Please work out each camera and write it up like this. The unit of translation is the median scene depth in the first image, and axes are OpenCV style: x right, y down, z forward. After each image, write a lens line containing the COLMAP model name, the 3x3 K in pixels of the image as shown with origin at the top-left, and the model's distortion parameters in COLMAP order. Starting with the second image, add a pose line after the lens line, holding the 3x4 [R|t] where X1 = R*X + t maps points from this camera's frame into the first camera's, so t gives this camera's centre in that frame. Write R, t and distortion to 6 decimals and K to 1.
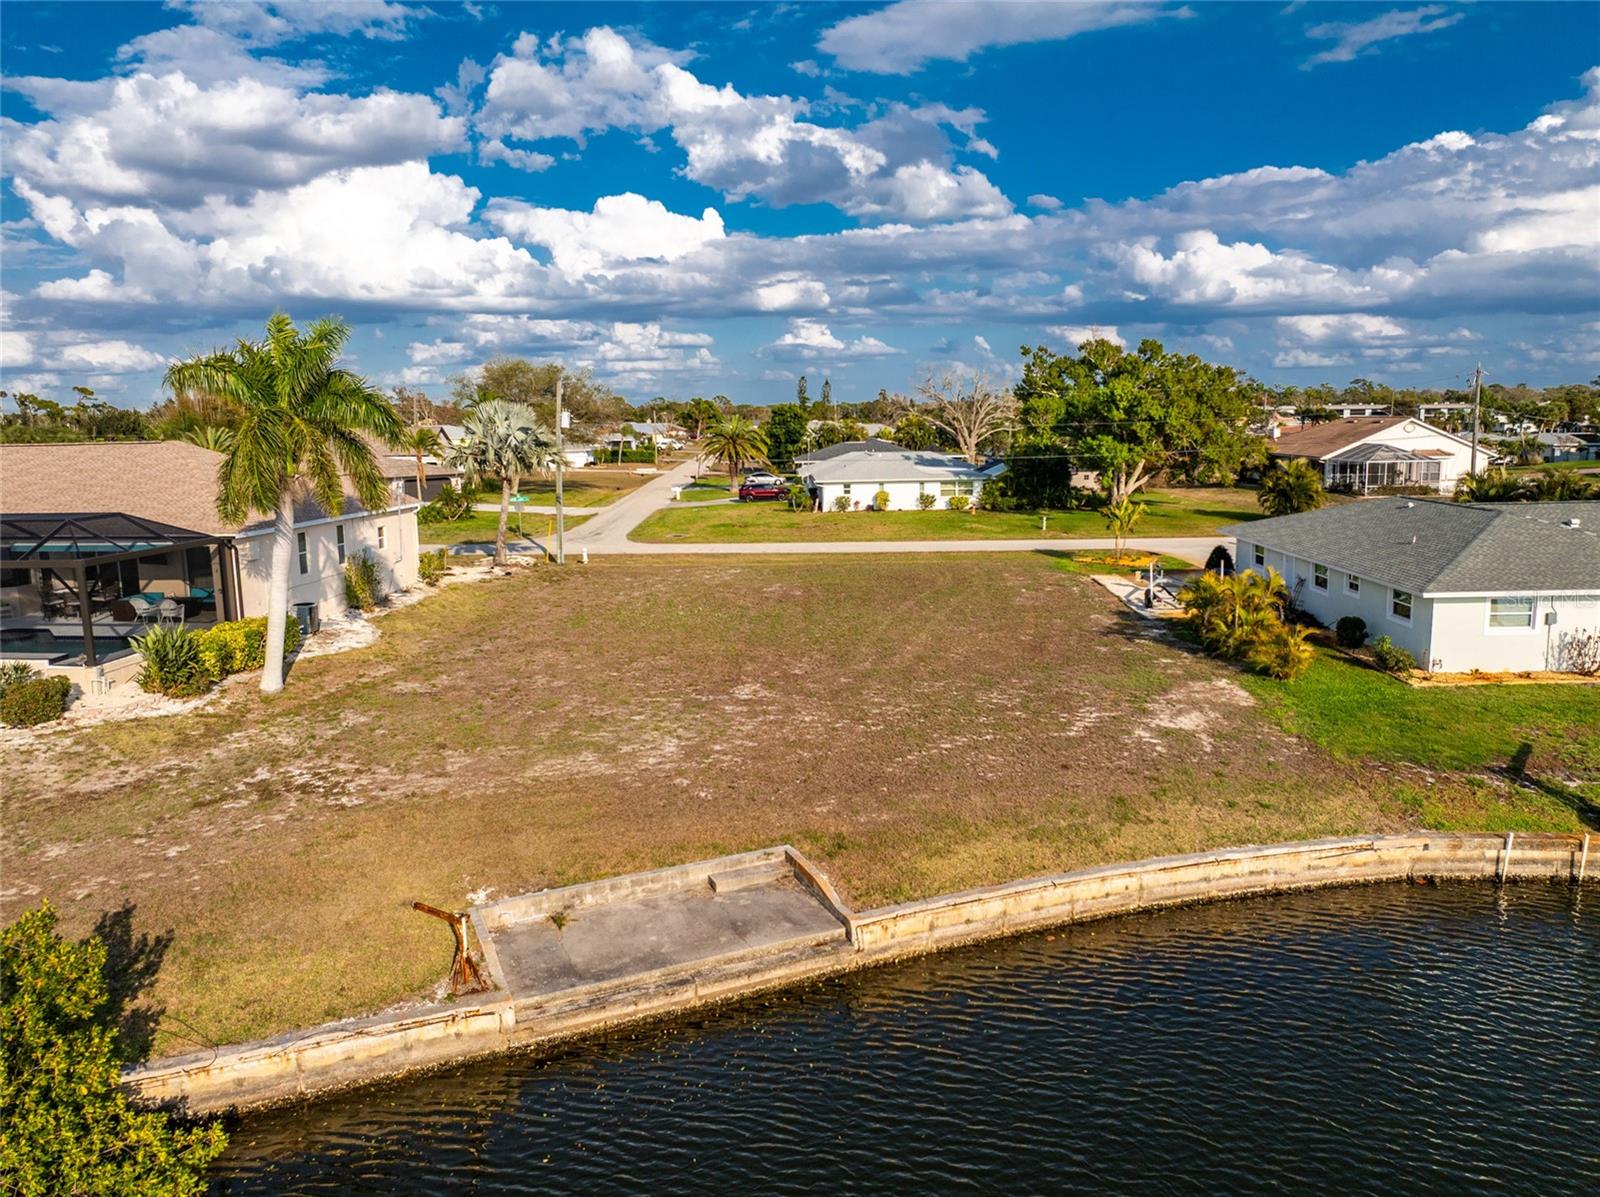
lens RADIAL K [[1166.9, 0, 800.0], [0, 1166.9, 598.5], [0, 0, 1]] dist [-0.030824, -0.000284]
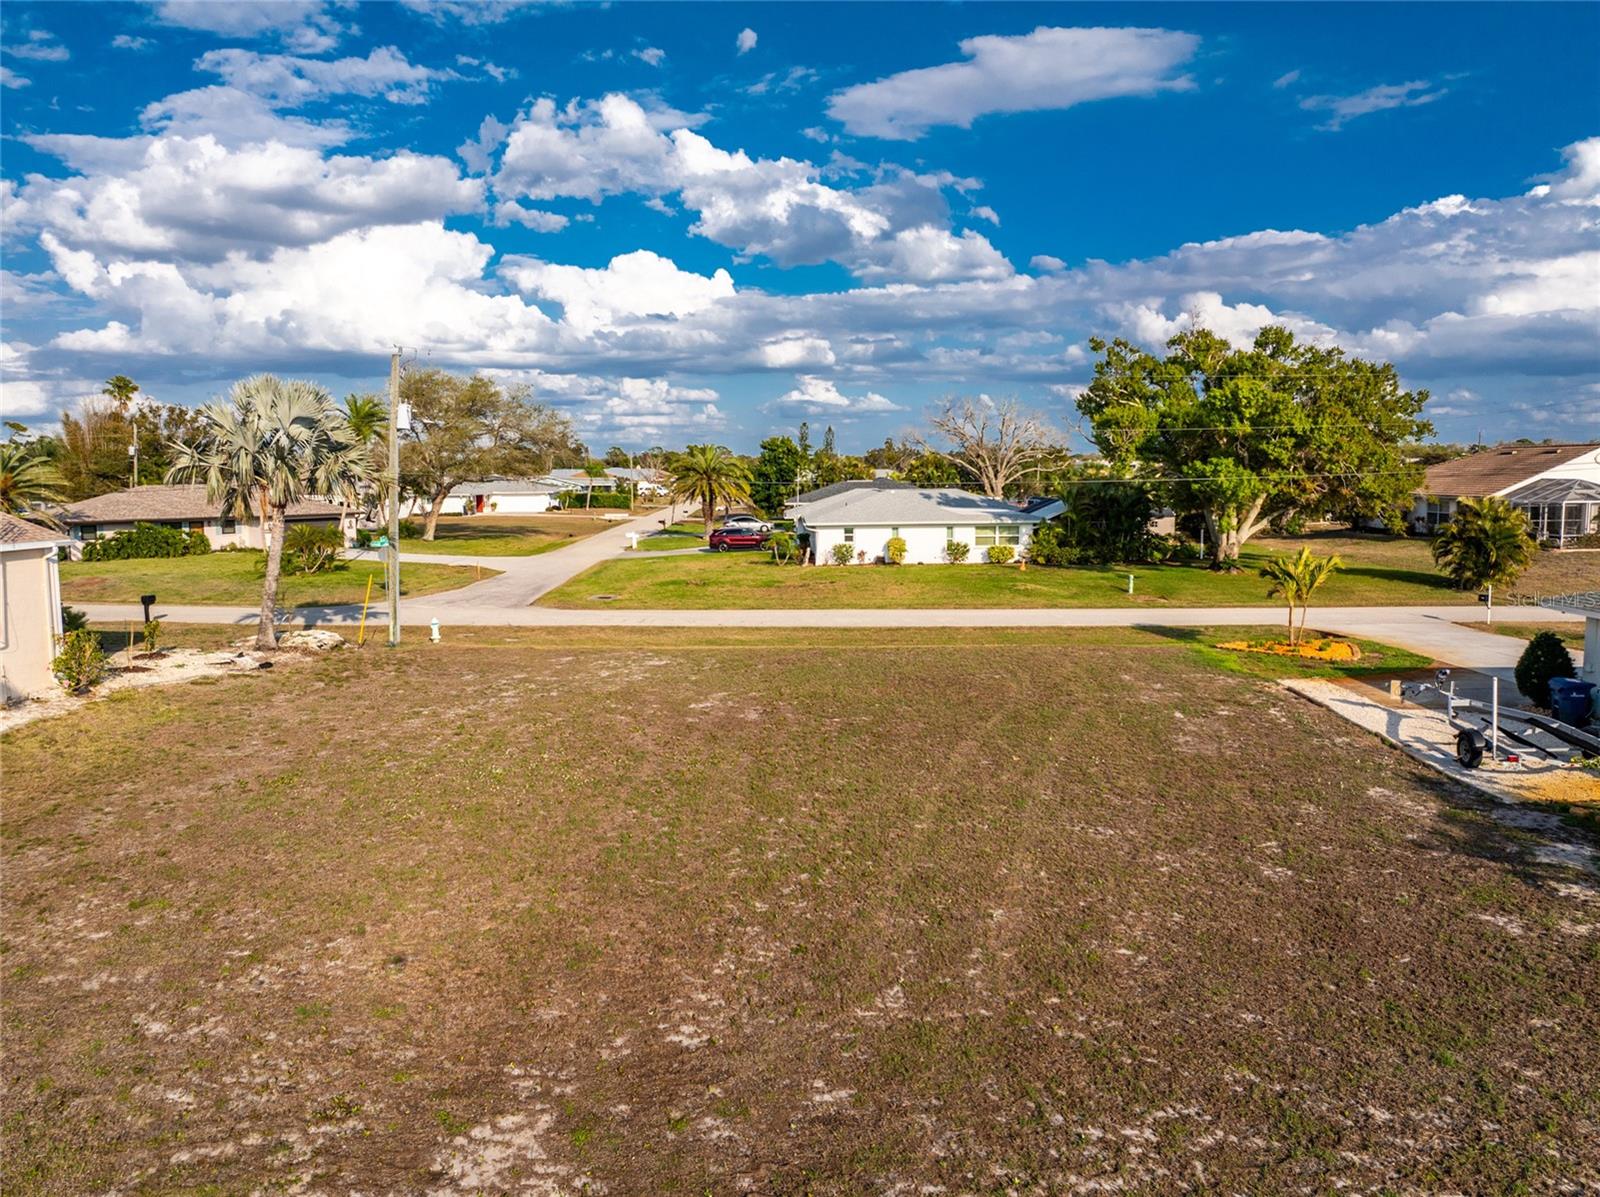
lens RADIAL K [[1166.9, 0, 800.0], [0, 1166.9, 598.5], [0, 0, 1]] dist [-0.030824, -0.000284]
pose [[0.999960, 0.008270, -0.003298, 0.012300], [-0.008415, 0.998878, -0.046598, -0.018920], [0.002909, 0.046623, 0.998908, 0.265443]]
